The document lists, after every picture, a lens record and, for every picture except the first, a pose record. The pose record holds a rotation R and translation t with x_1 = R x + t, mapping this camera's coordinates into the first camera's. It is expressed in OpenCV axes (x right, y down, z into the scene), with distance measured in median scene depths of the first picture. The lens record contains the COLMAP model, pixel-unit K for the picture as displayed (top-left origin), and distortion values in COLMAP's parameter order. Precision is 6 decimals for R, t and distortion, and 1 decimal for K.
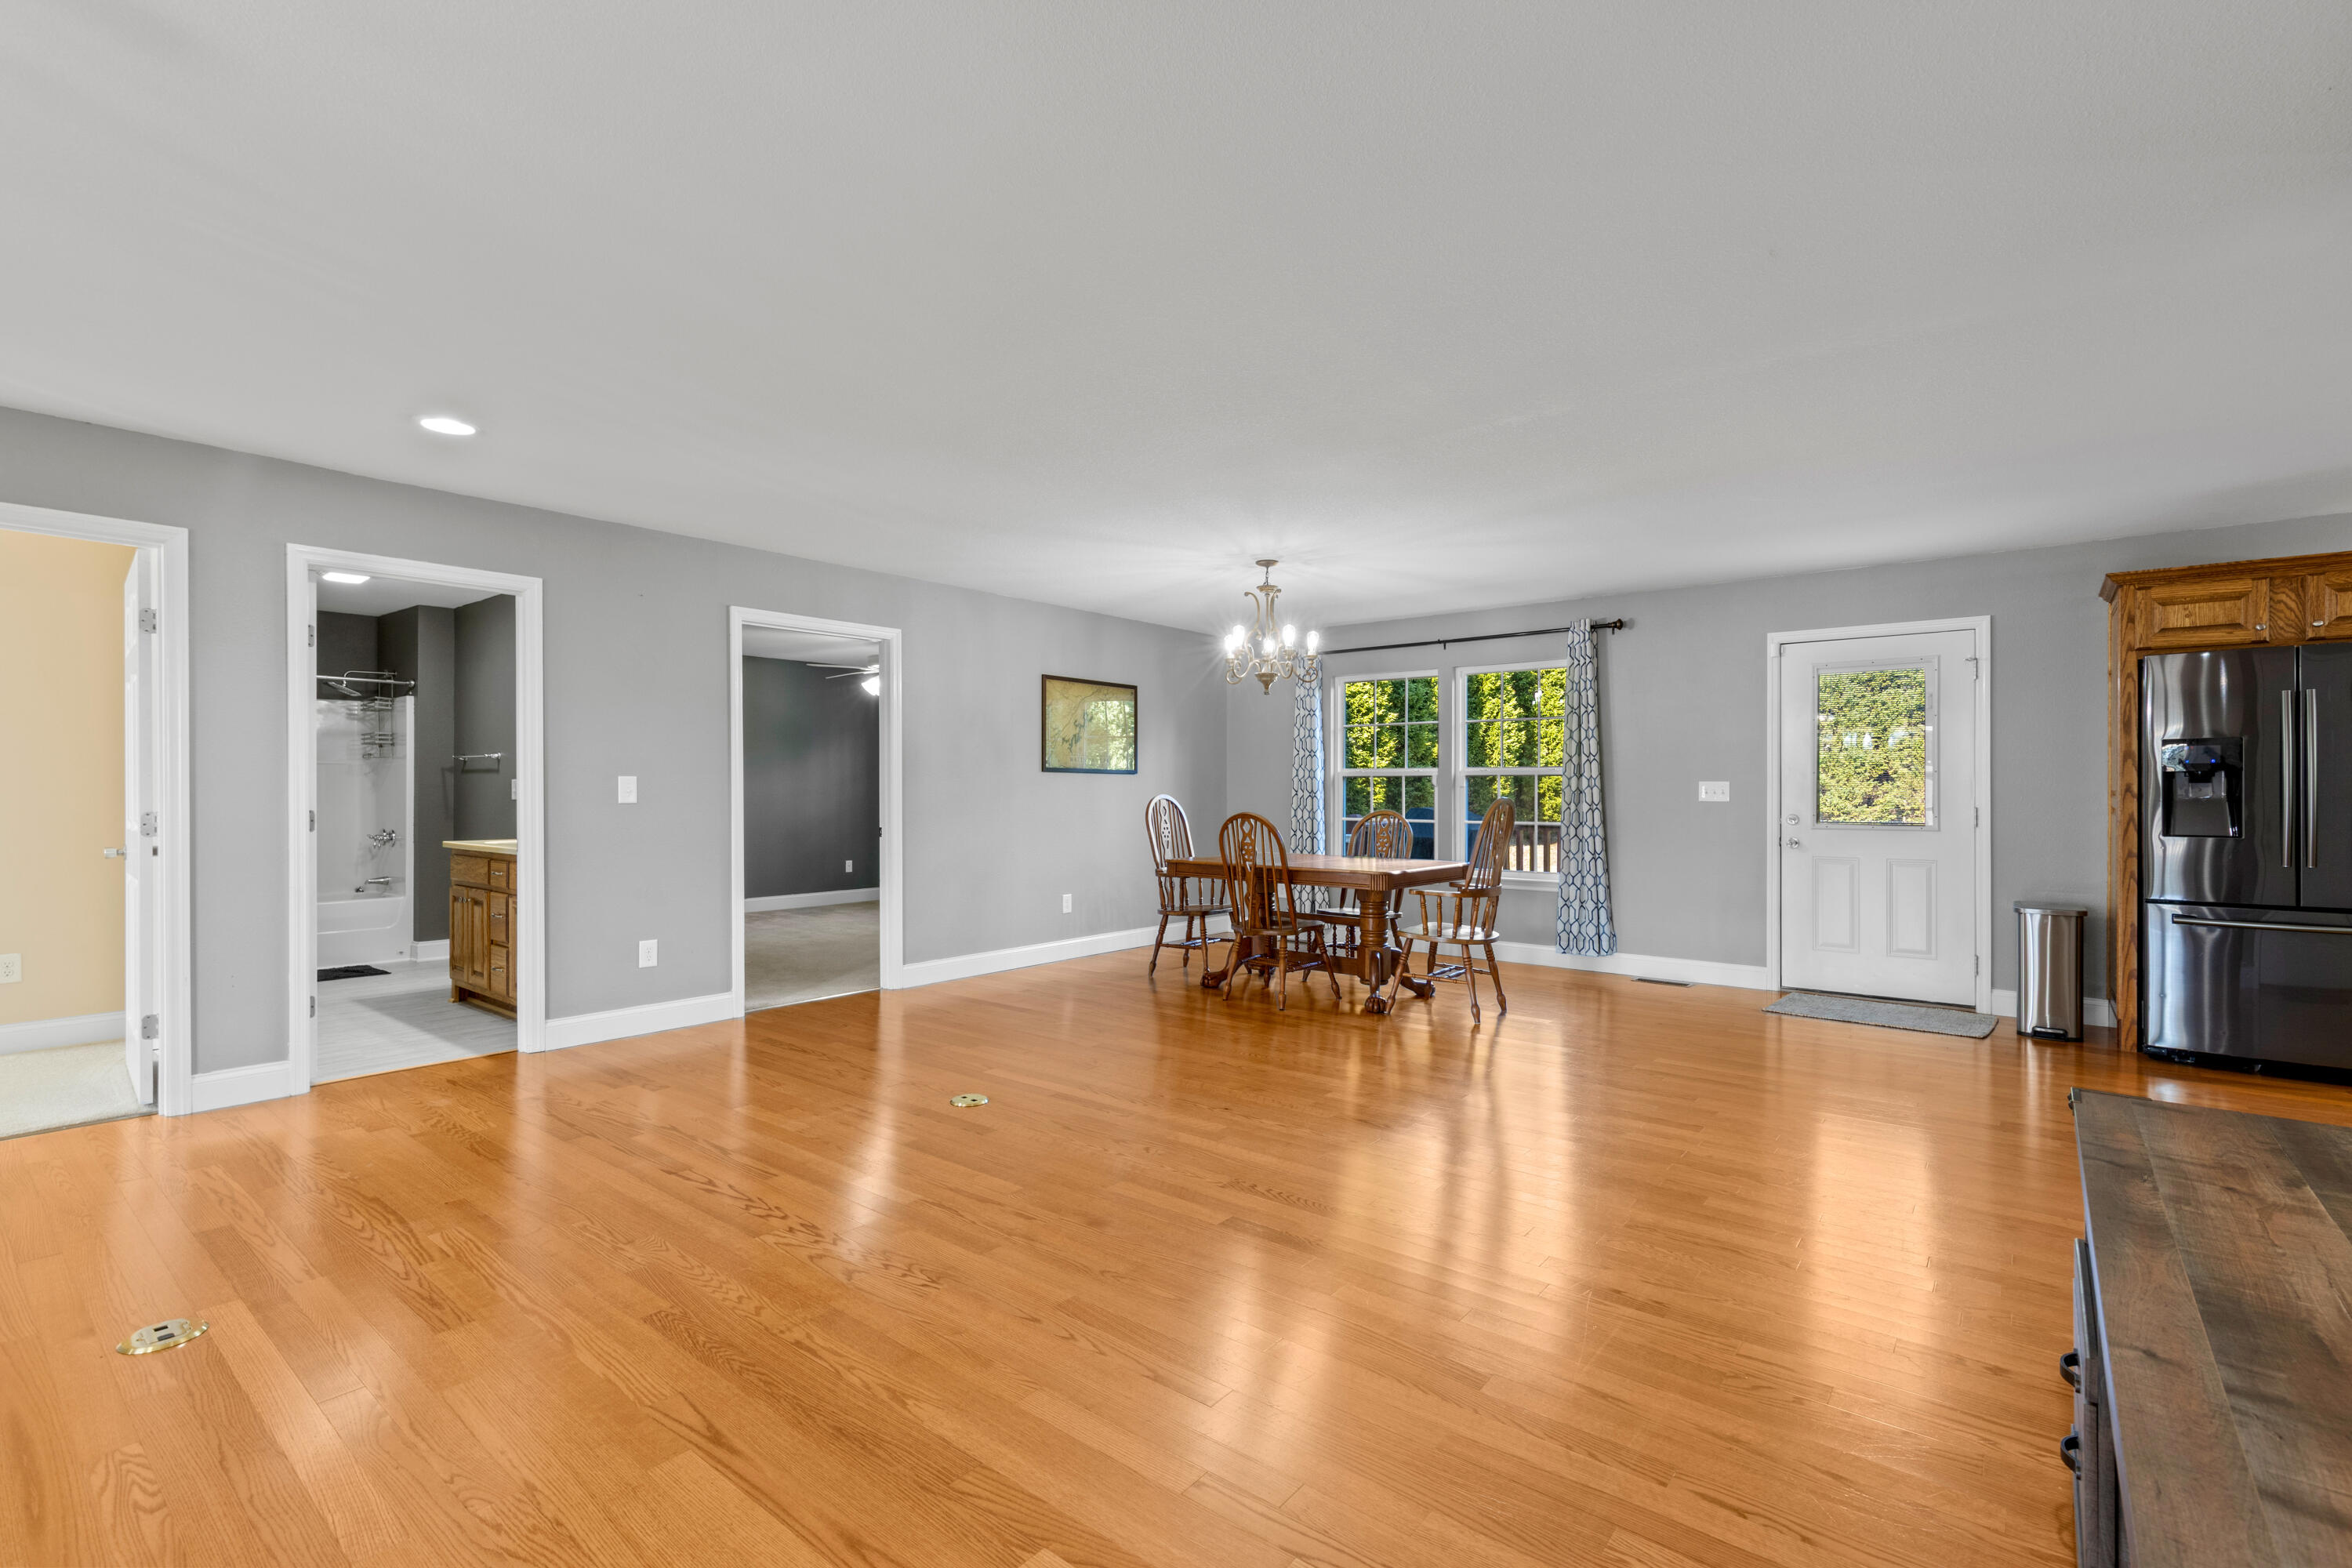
lens RADIAL K [[1057.4, 0, 1169.8], [0, 1057.4, 792.0], [0, 0, 1]] dist [0.004406, -0.001013]
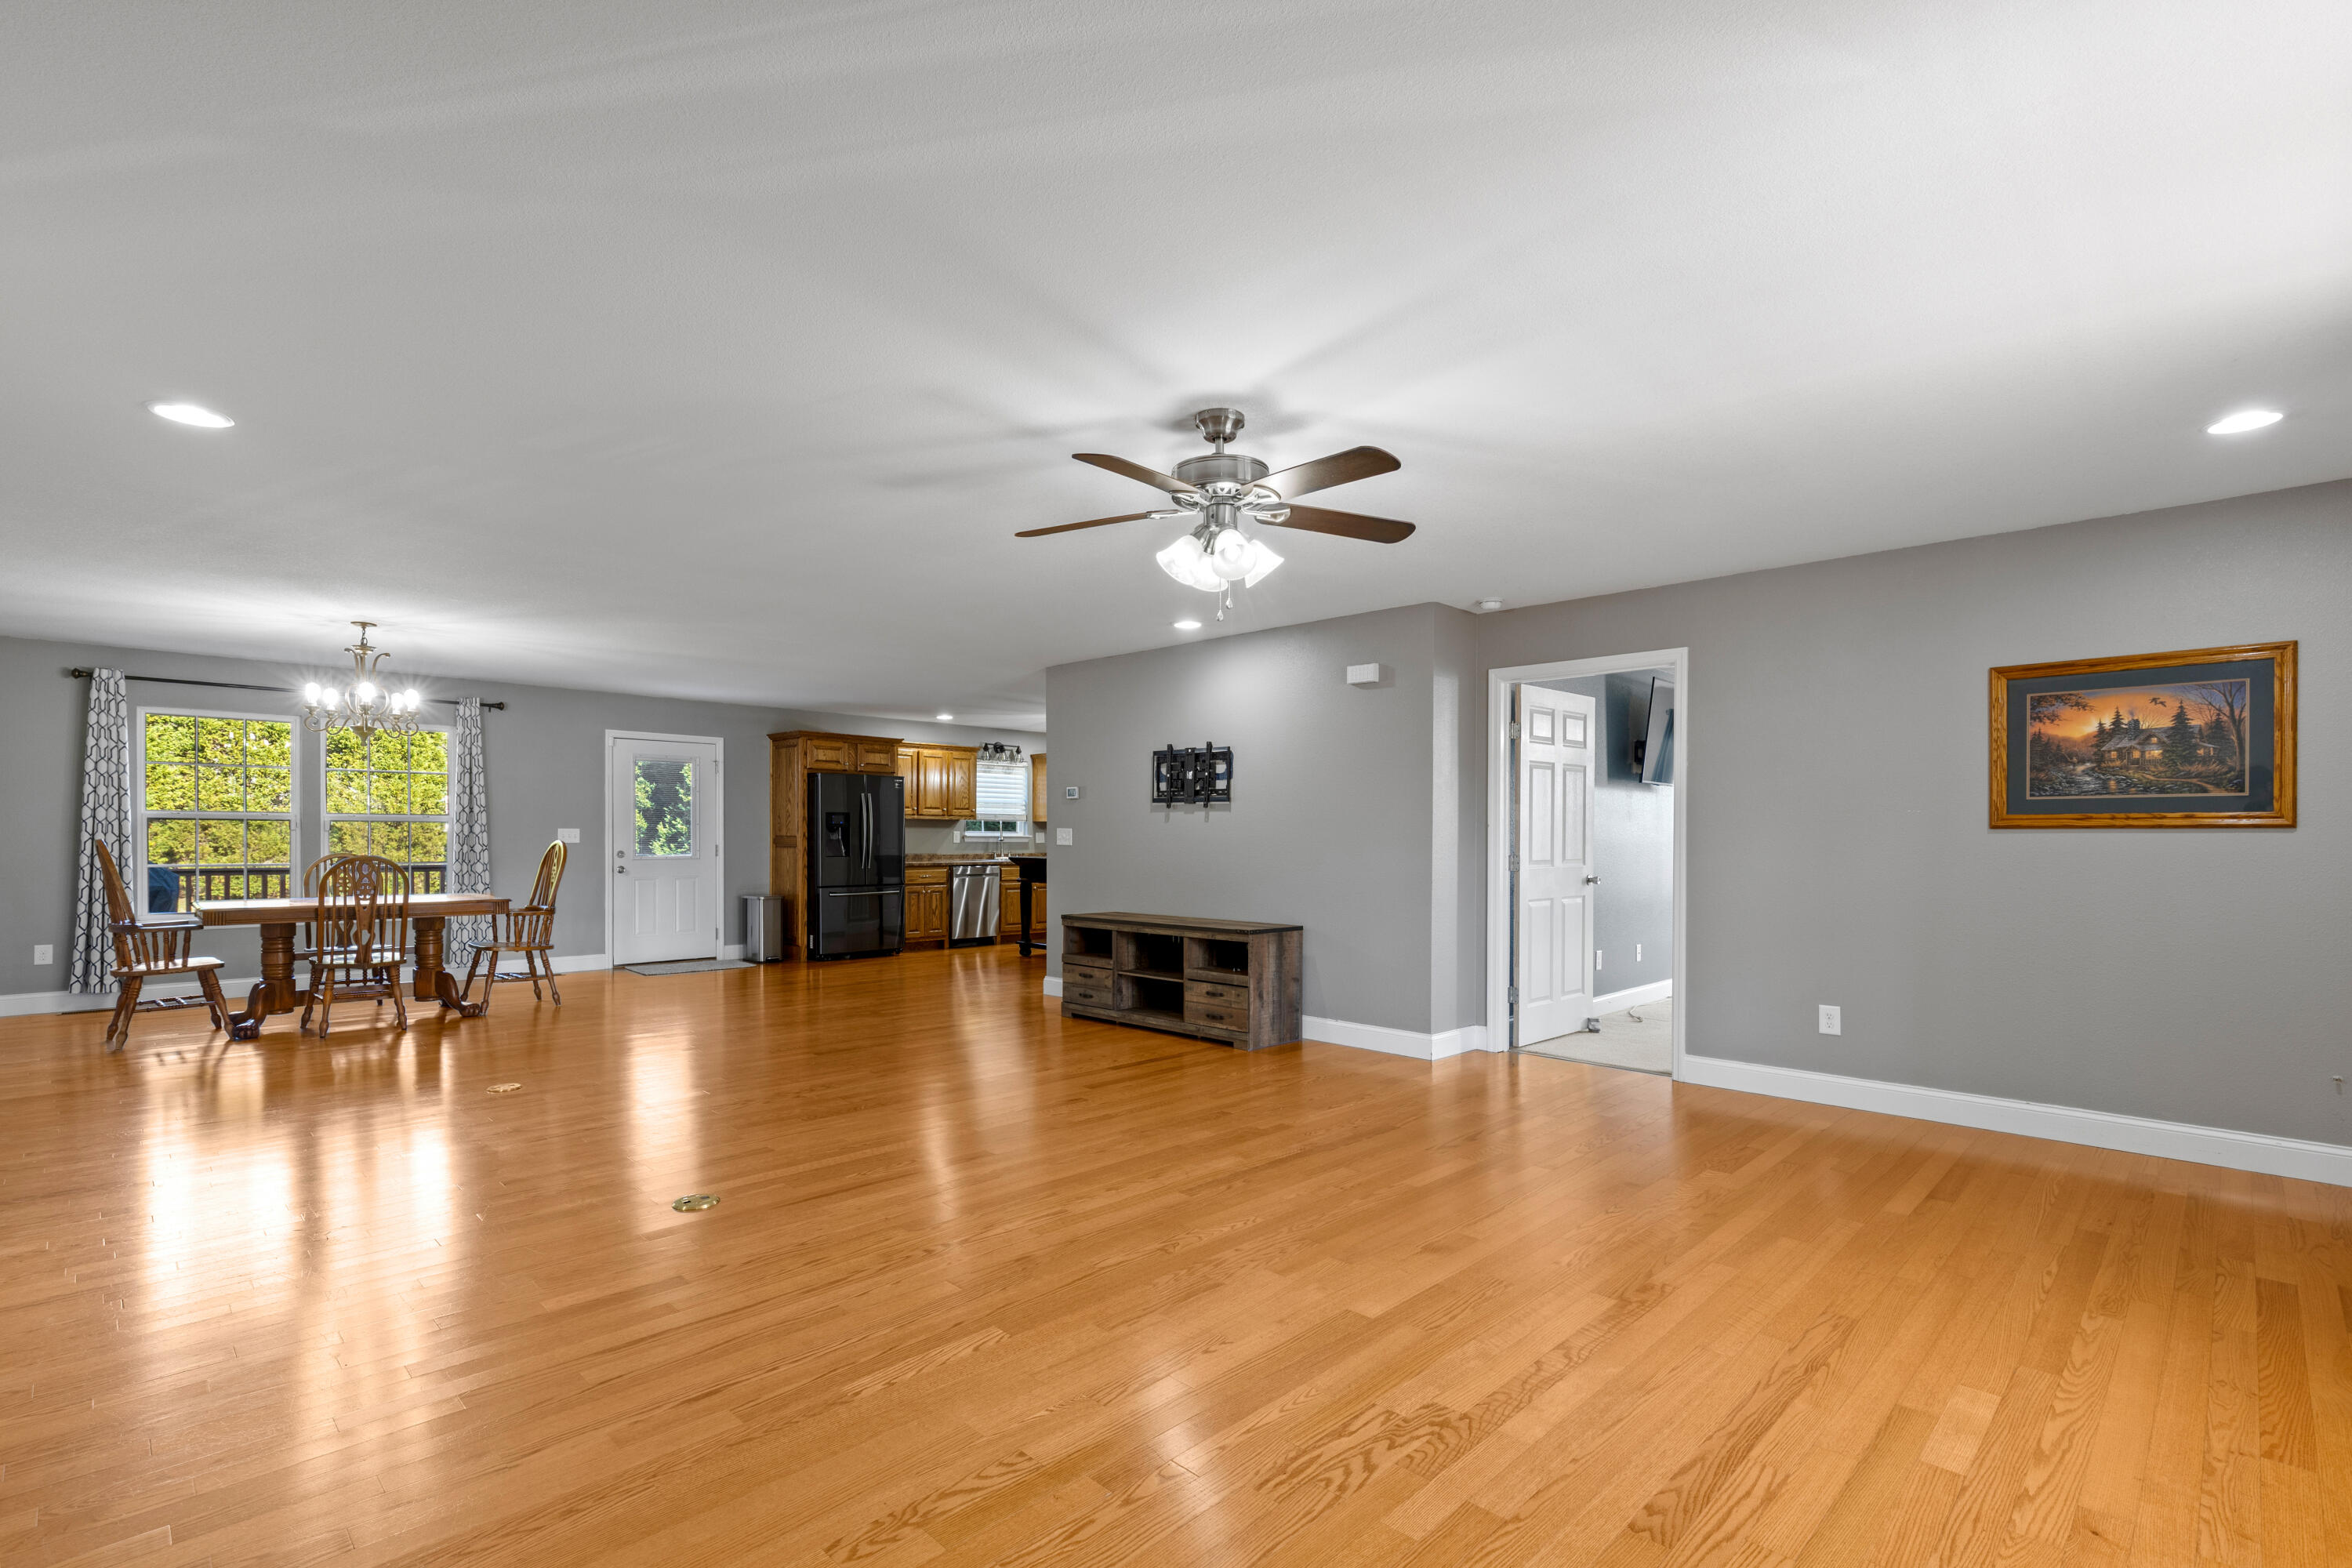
lens RADIAL K [[1077.4, 0, 1167.3], [0, 1077.4, 847.2], [0, 0, 1]] dist [0.001887, 0.000168]
pose [[0.092309, -0.010014, 0.995680, -0.916612], [-0.002443, 0.999944, 0.010284, -0.001867], [-0.995727, -0.003382, 0.092279, 0.077468]]
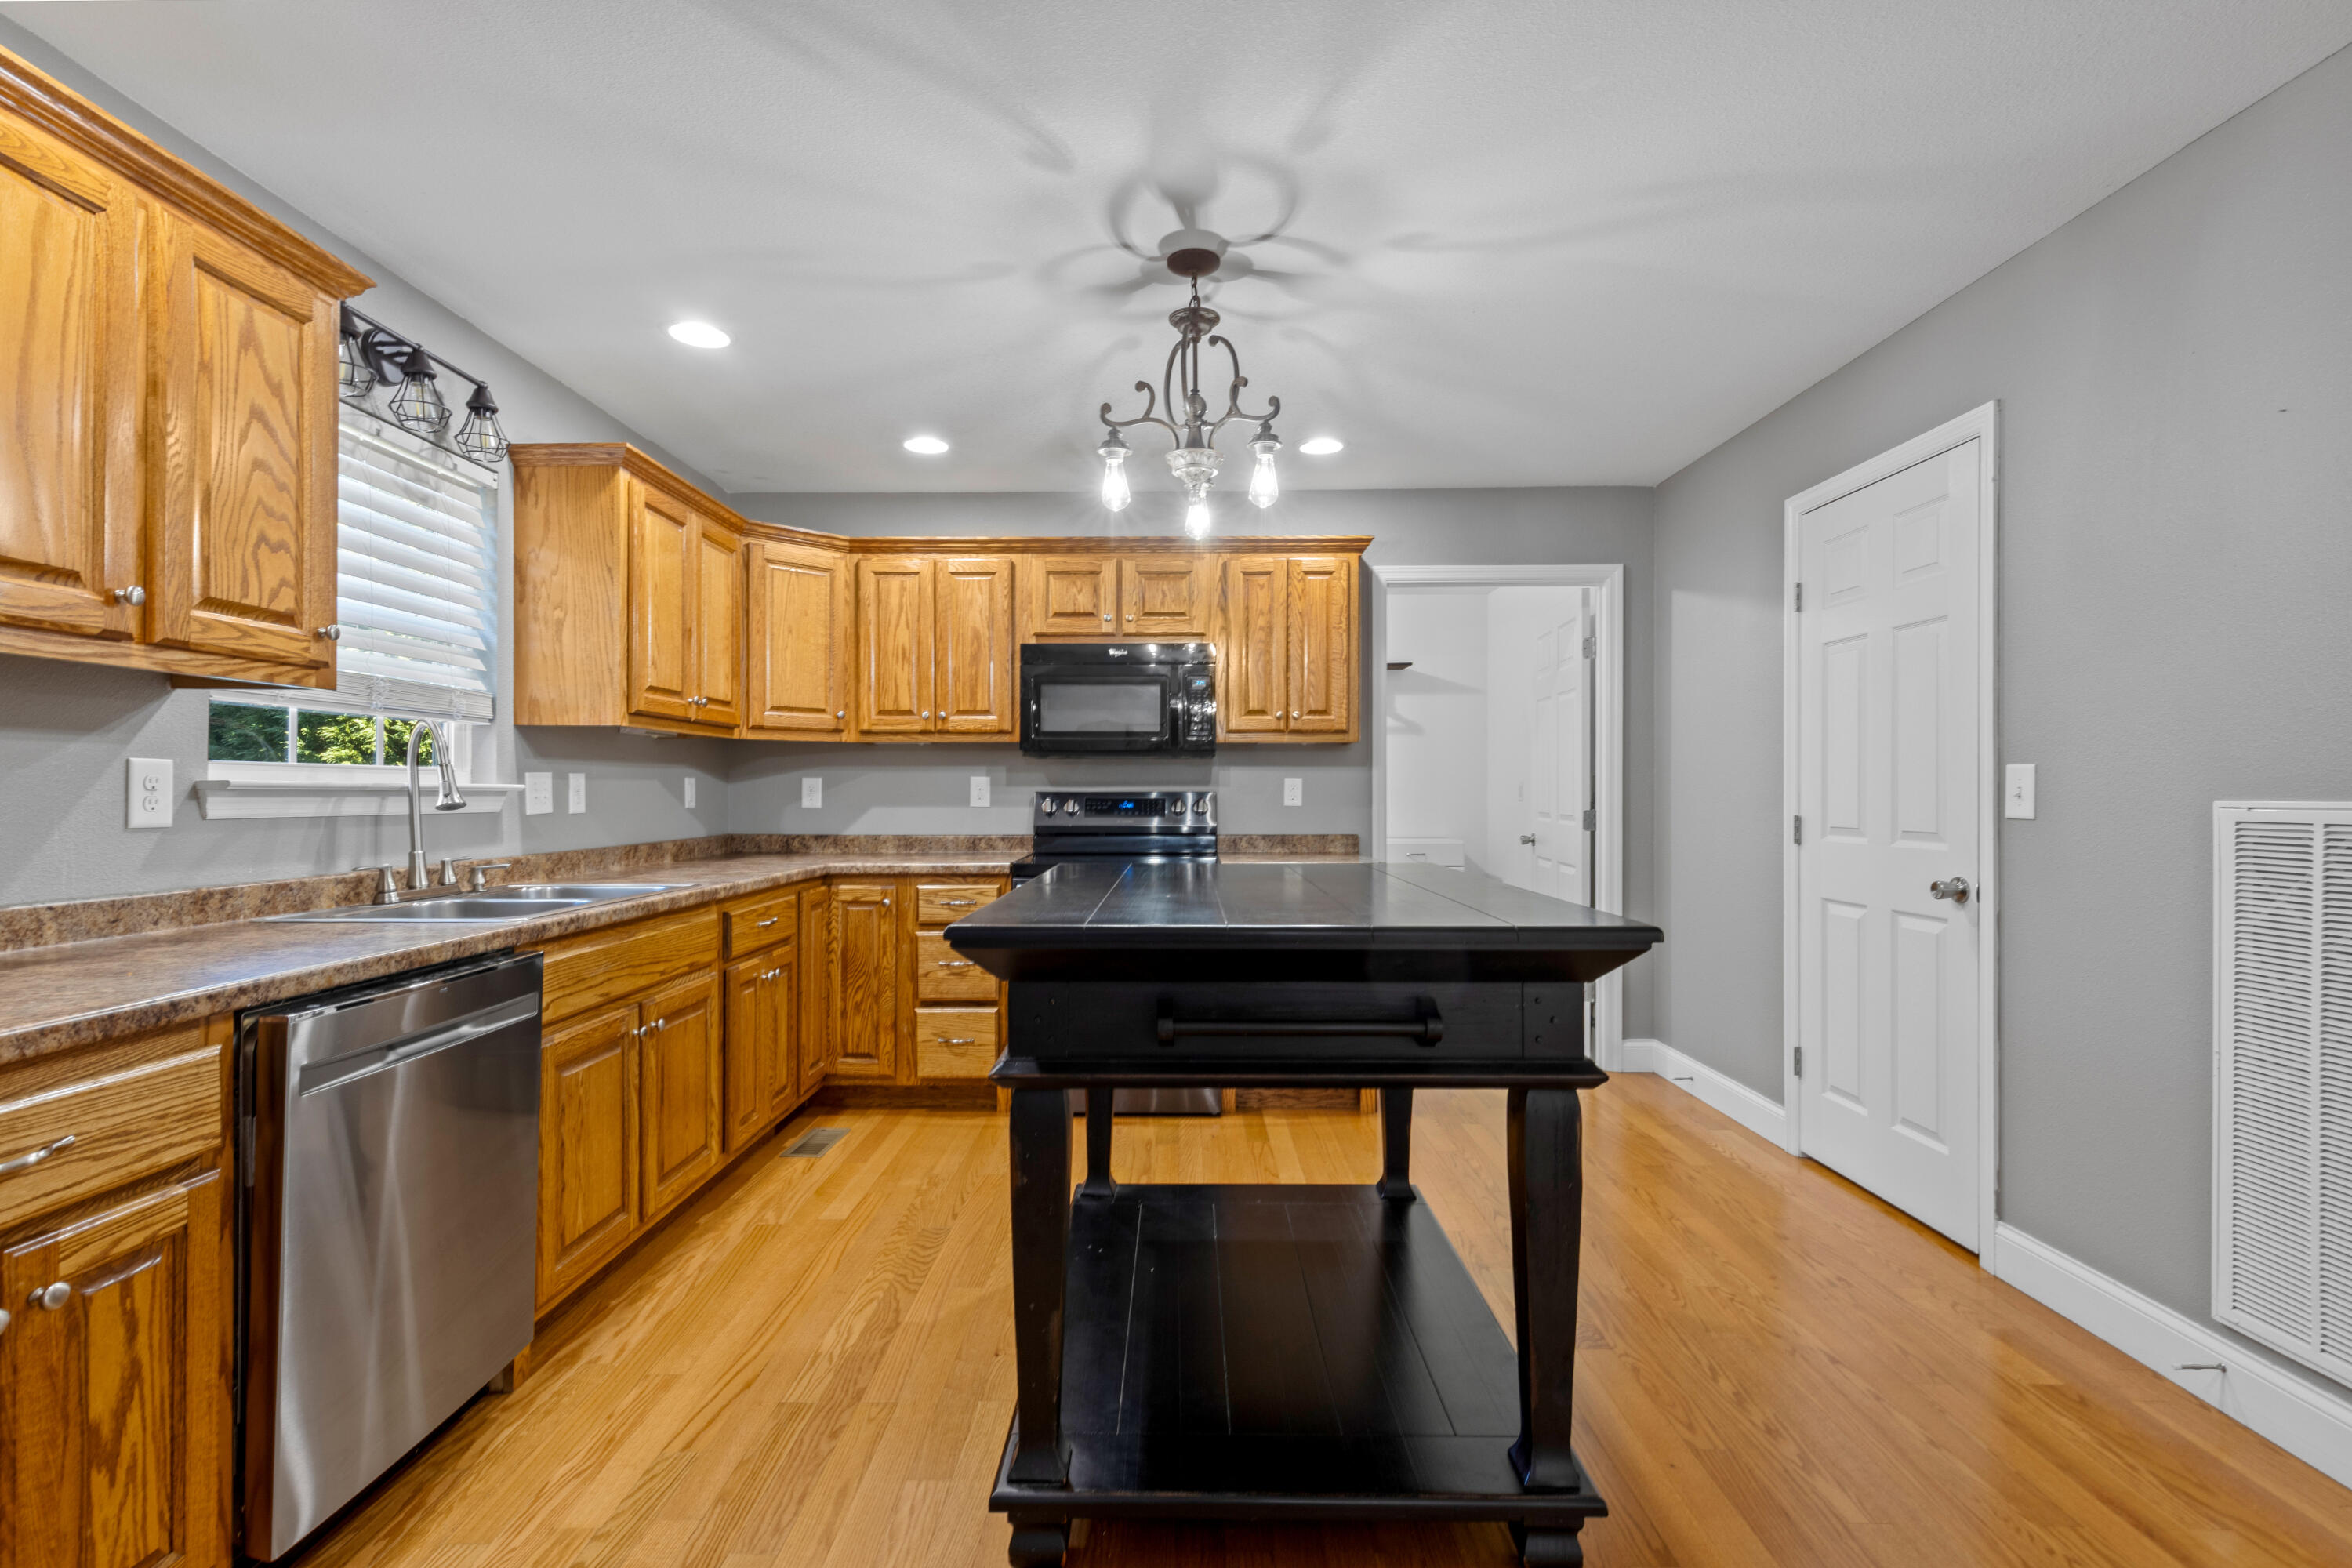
lens RADIAL K [[1064.9, 0, 1173.7], [0, 1064.9, 788.1], [0, 0, 1]] dist [0.007131, -0.001008]
pose [[-0.629119, -0.000357, 0.777309, 0.612700], [-0.000266, 1.000000, 0.000244, -0.000516], [-0.777309, -0.000053, -0.629119, 0.624256]]
